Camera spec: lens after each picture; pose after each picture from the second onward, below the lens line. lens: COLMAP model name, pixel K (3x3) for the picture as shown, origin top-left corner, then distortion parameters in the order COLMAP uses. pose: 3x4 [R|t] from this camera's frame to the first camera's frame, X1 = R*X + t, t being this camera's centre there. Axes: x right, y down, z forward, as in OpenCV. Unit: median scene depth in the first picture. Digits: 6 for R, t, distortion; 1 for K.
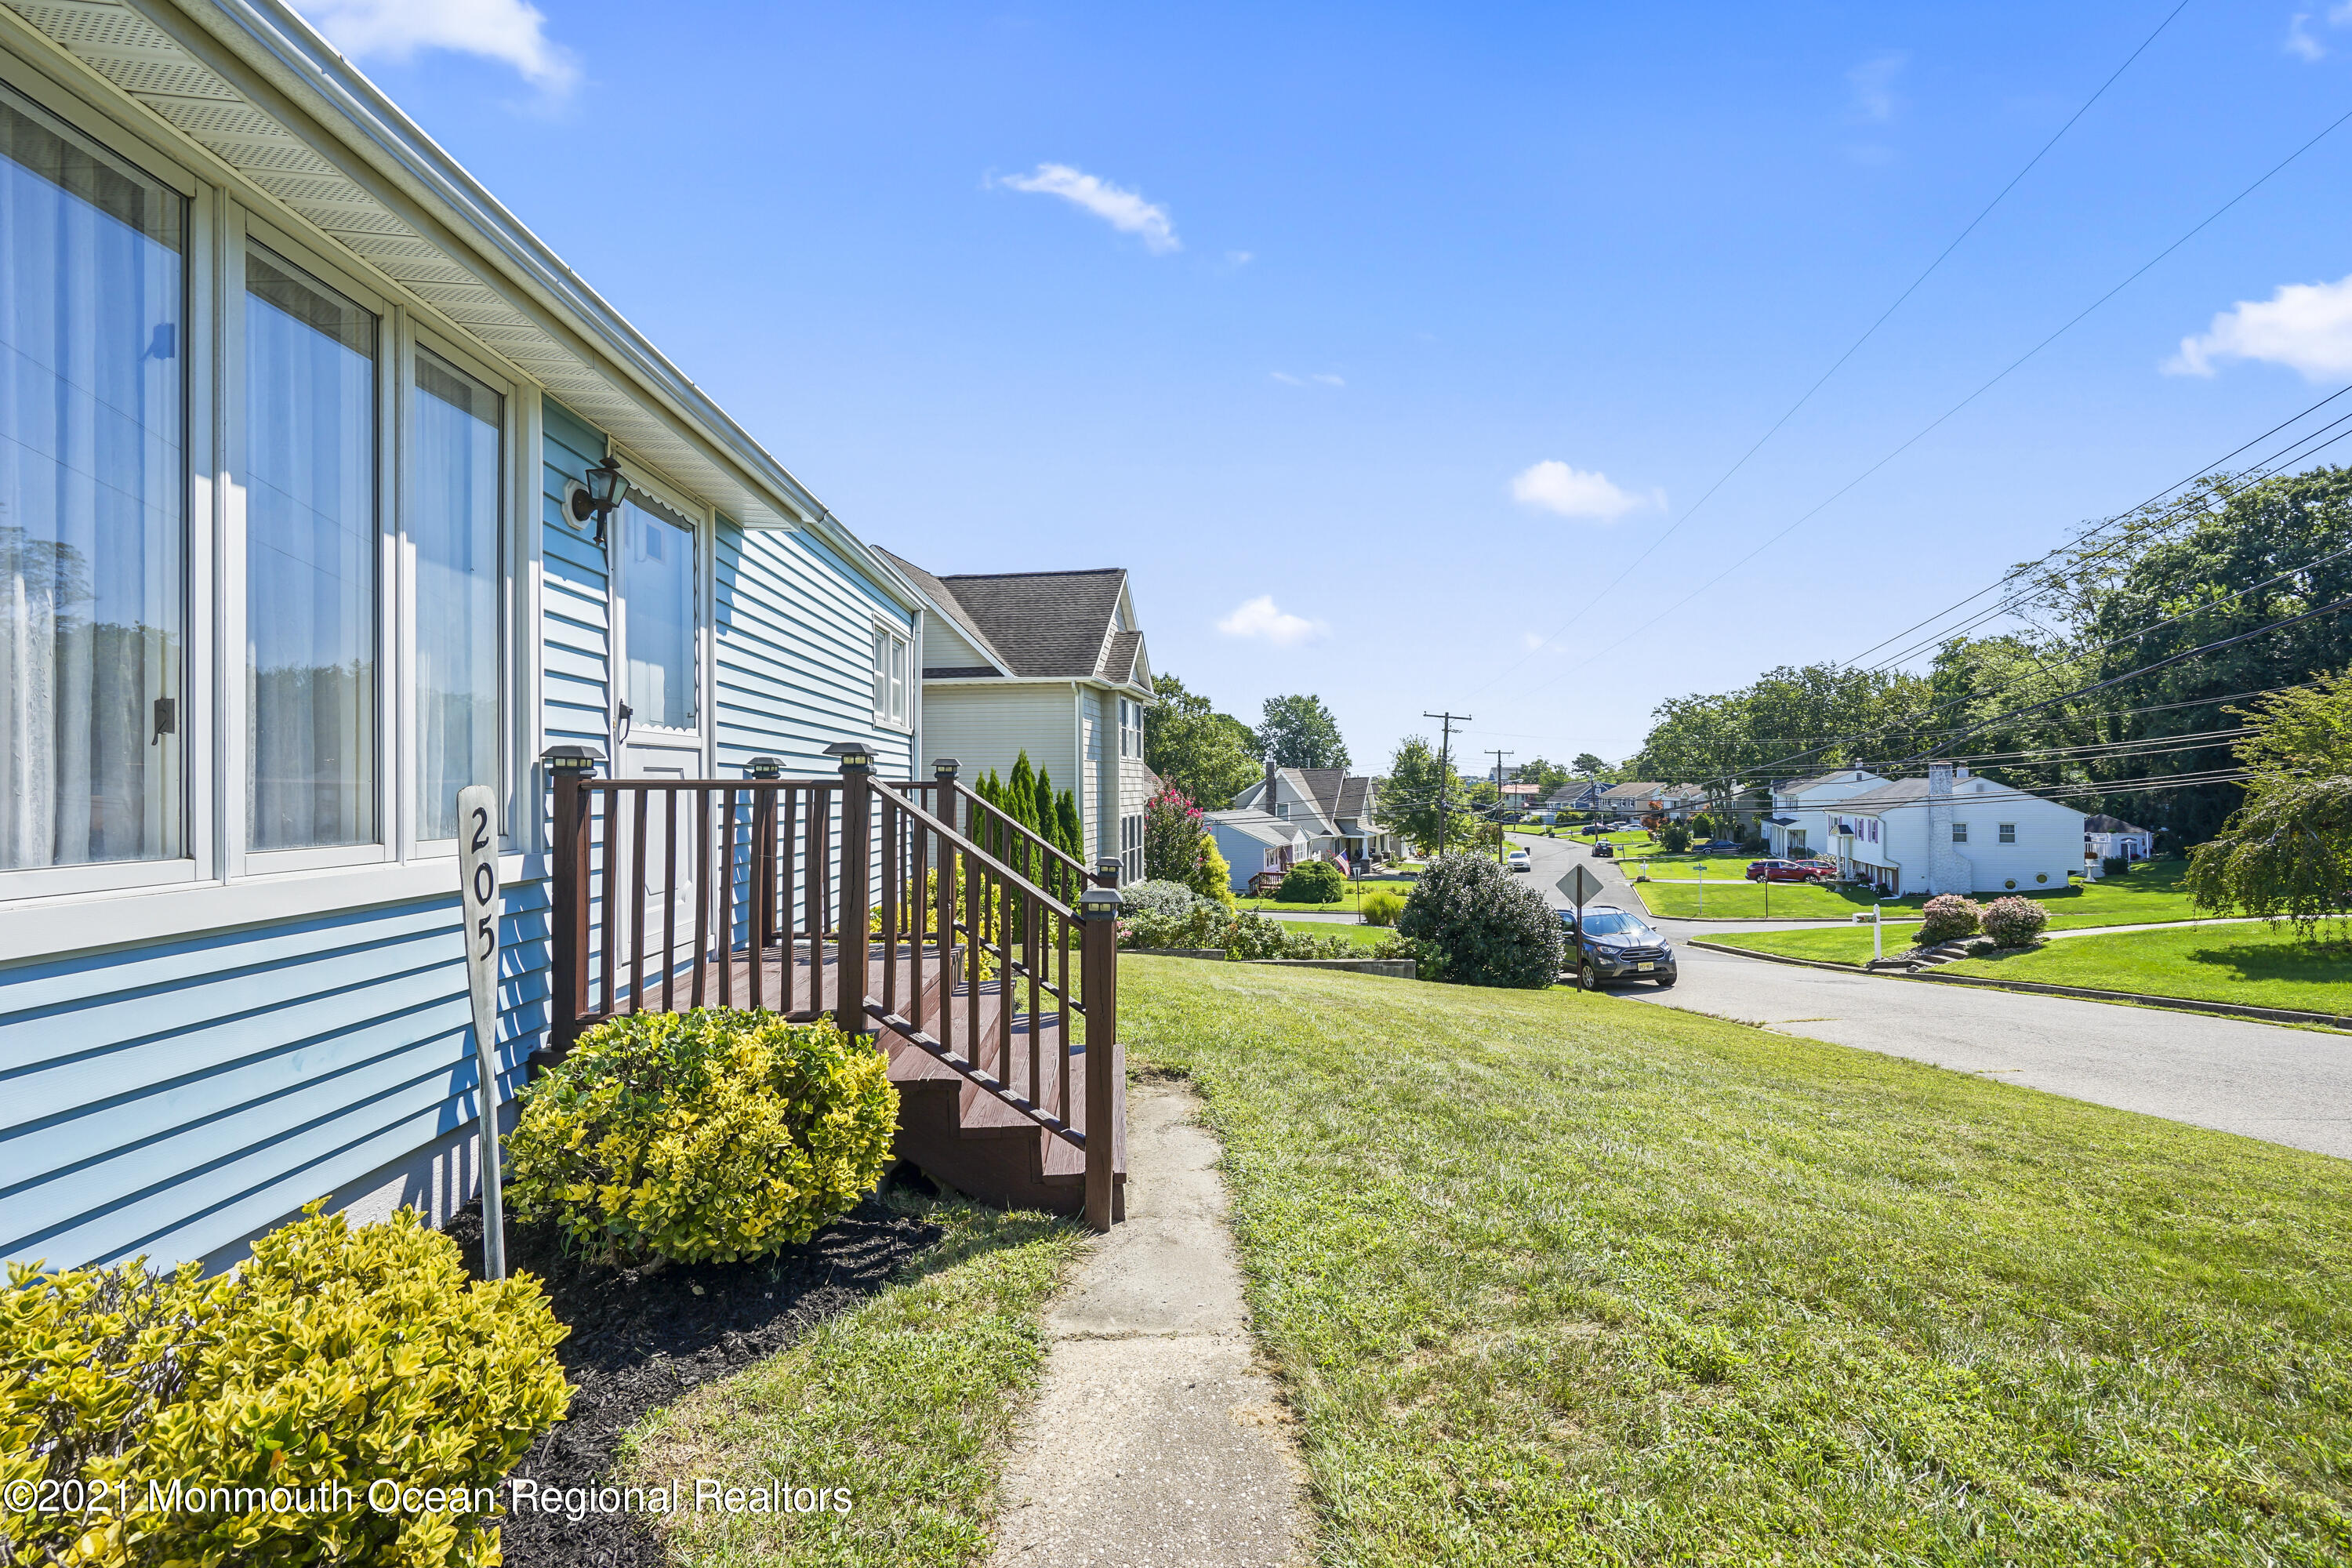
lens RADIAL K [[1061.8, 0, 1170.8], [0, 1061.8, 788.6], [0, 0, 1]] dist [-0.005663, 0.000849]
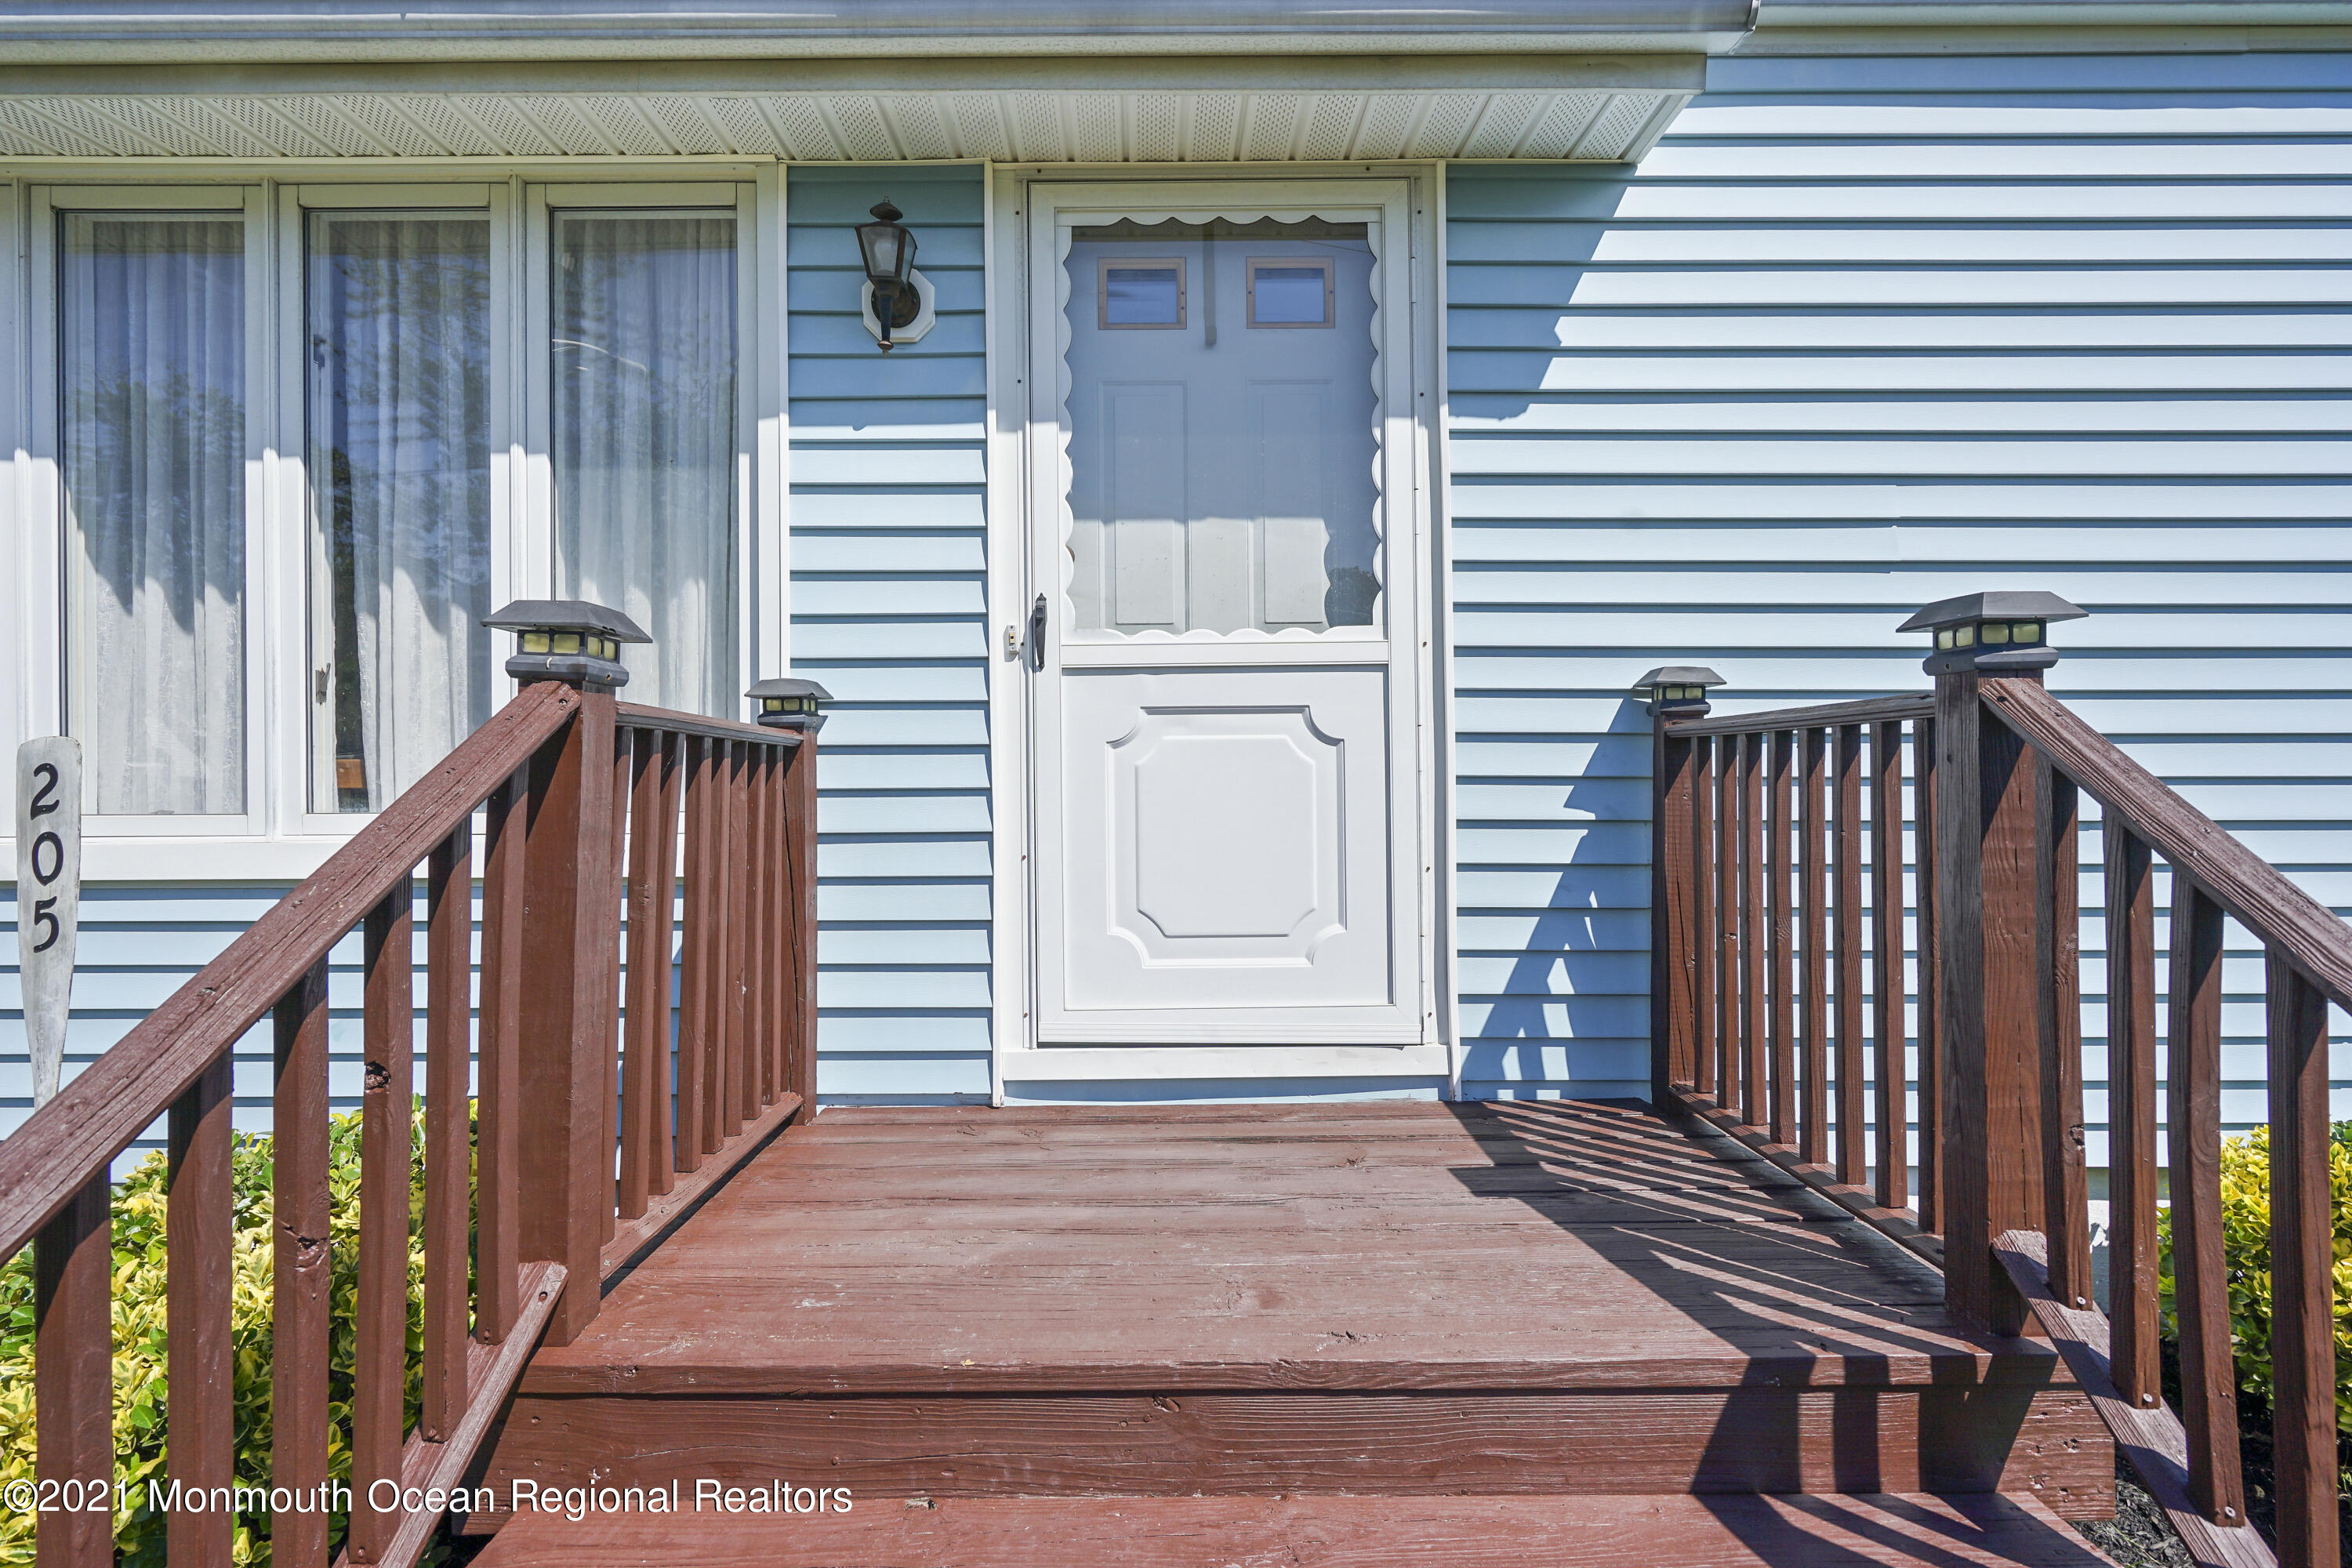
lens RADIAL K [[1072.7, 0, 1169.3], [0, 1072.7, 785.8], [0, 0, 1]] dist [-0.001663, 0.000461]
pose [[-0.046548, 0.000726, -0.998916, 0.126028], [0.003340, 0.999994, 0.000571, 0.037574], [0.998910, -0.003310, -0.046550, 1.889565]]
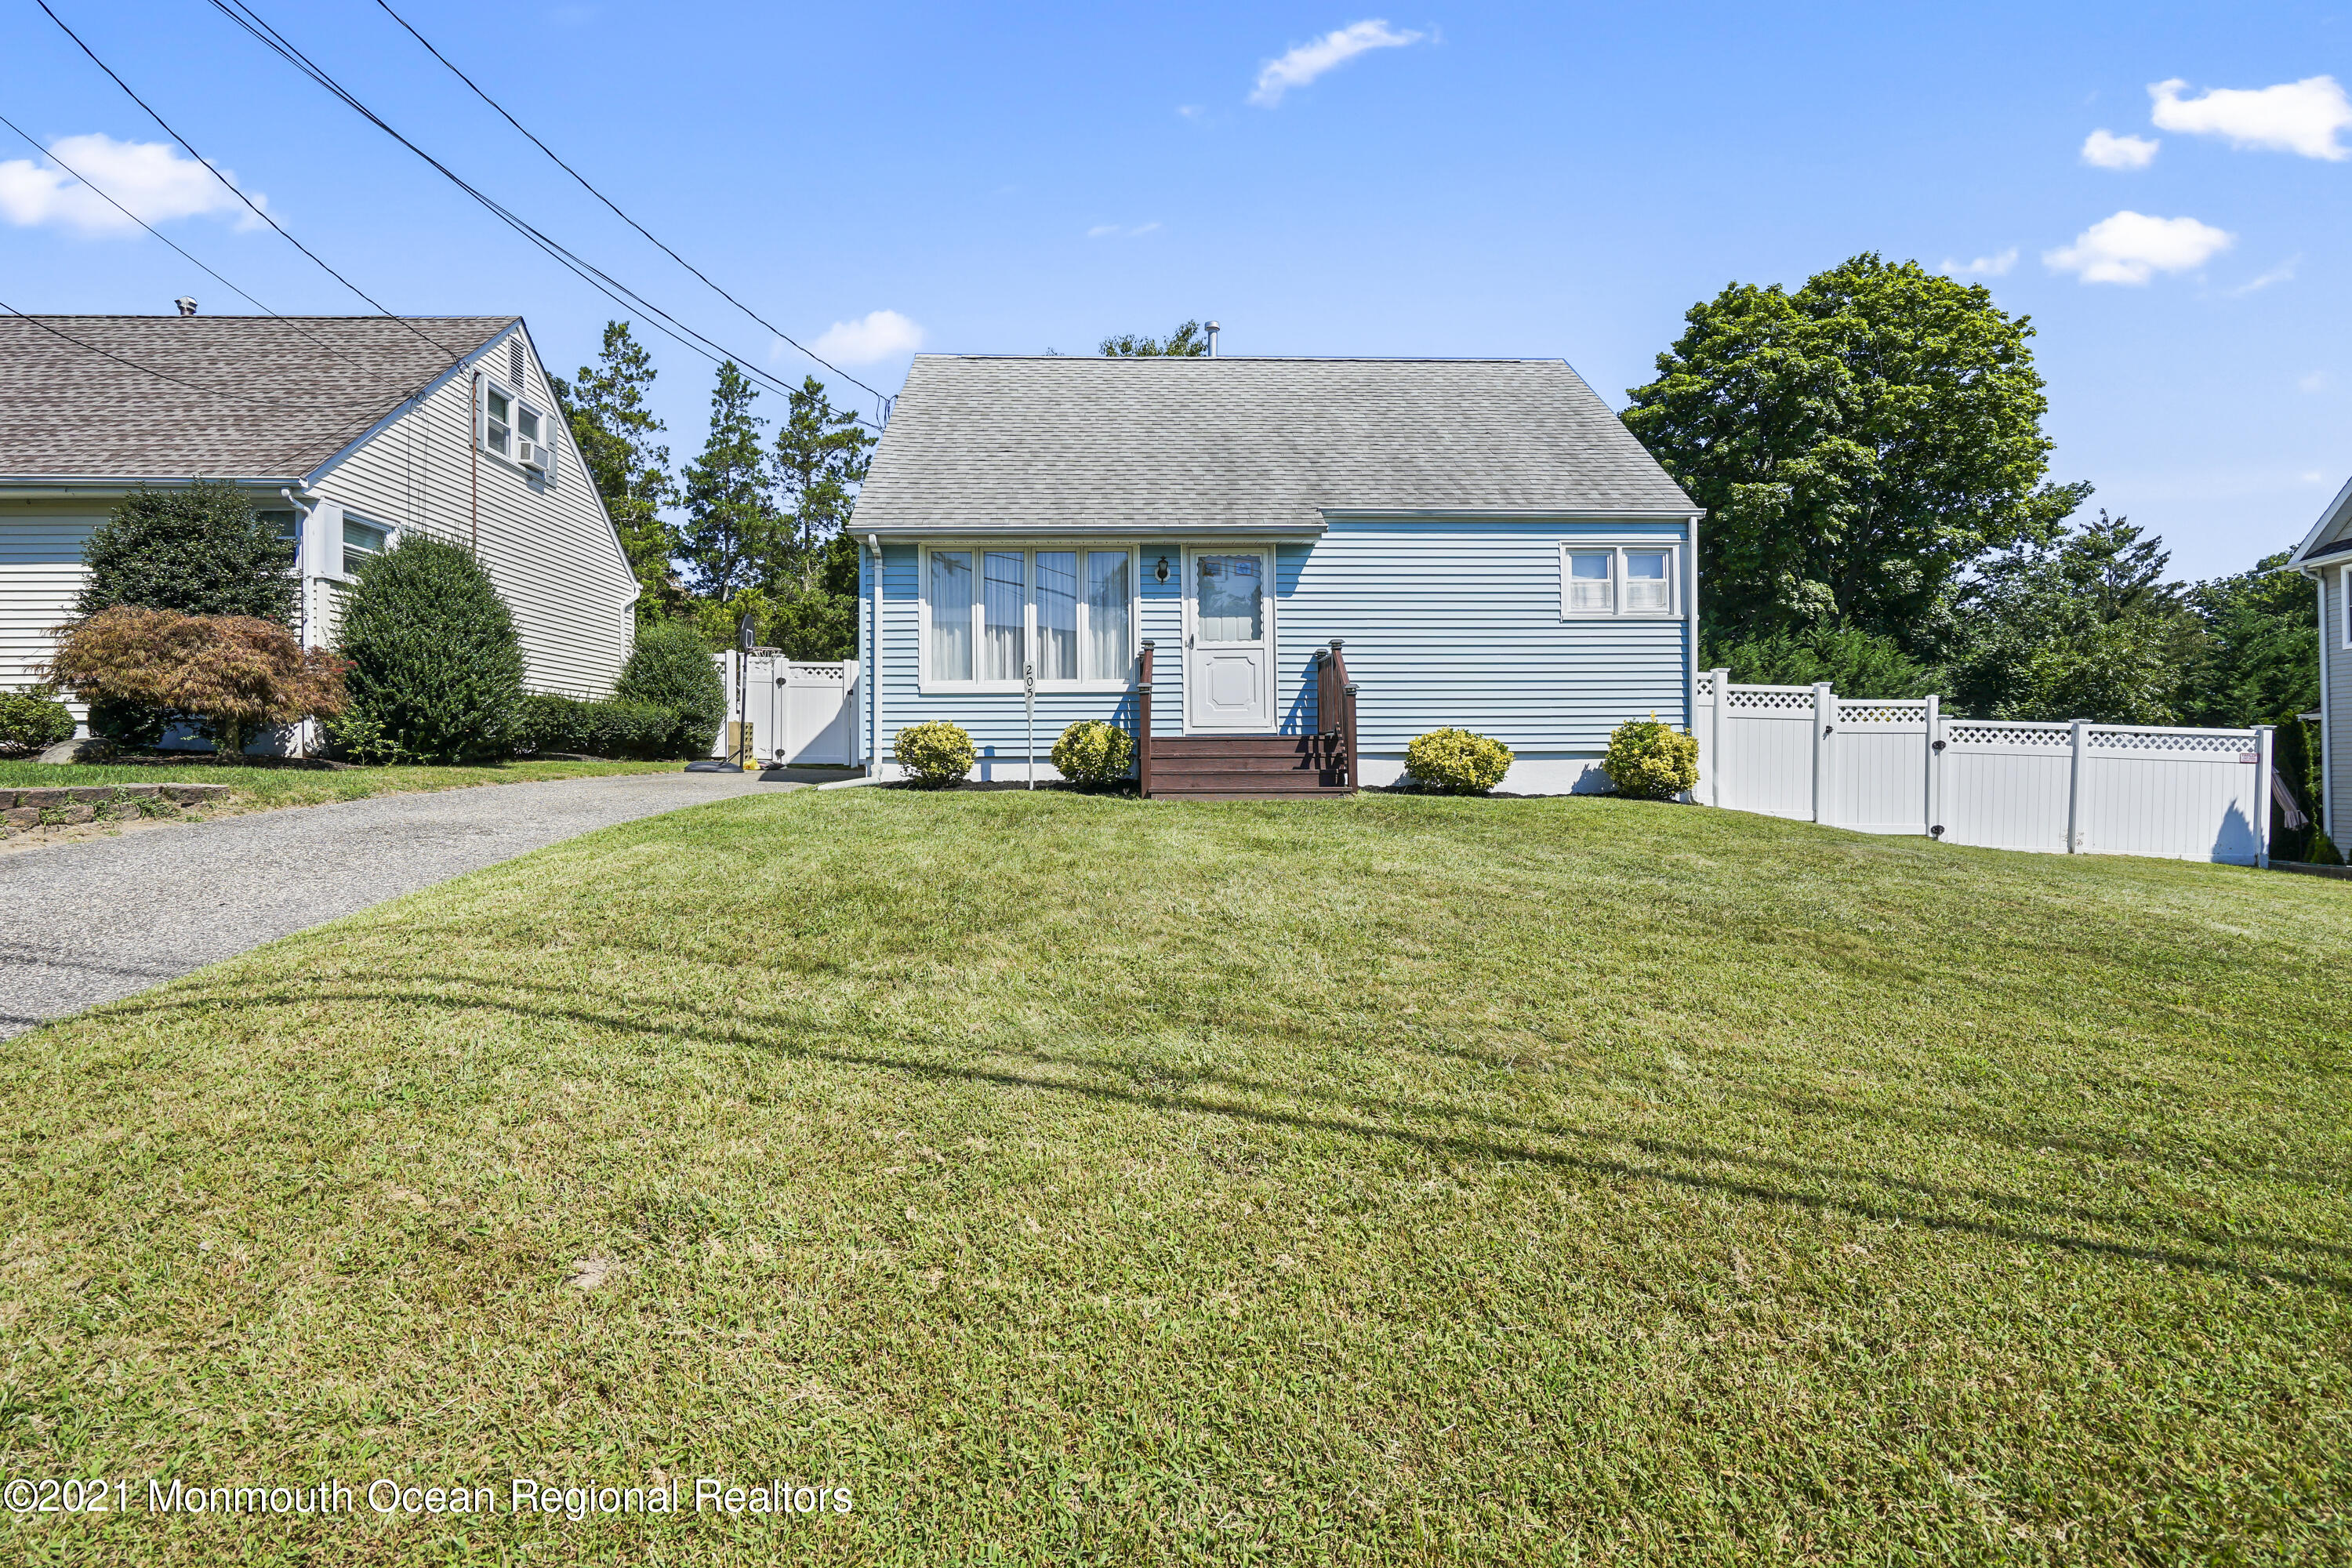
lens RADIAL K [[1072.7, 0, 1169.3], [0, 1072.7, 785.8], [0, 0, 1]] dist [-0.001663, 0.000461]
pose [[0.005508, 0.019399, -0.999797, 4.055321], [0.008734, 0.999773, 0.019447, 0.458279], [0.999947, -0.008840, 0.005337, 1.581252]]
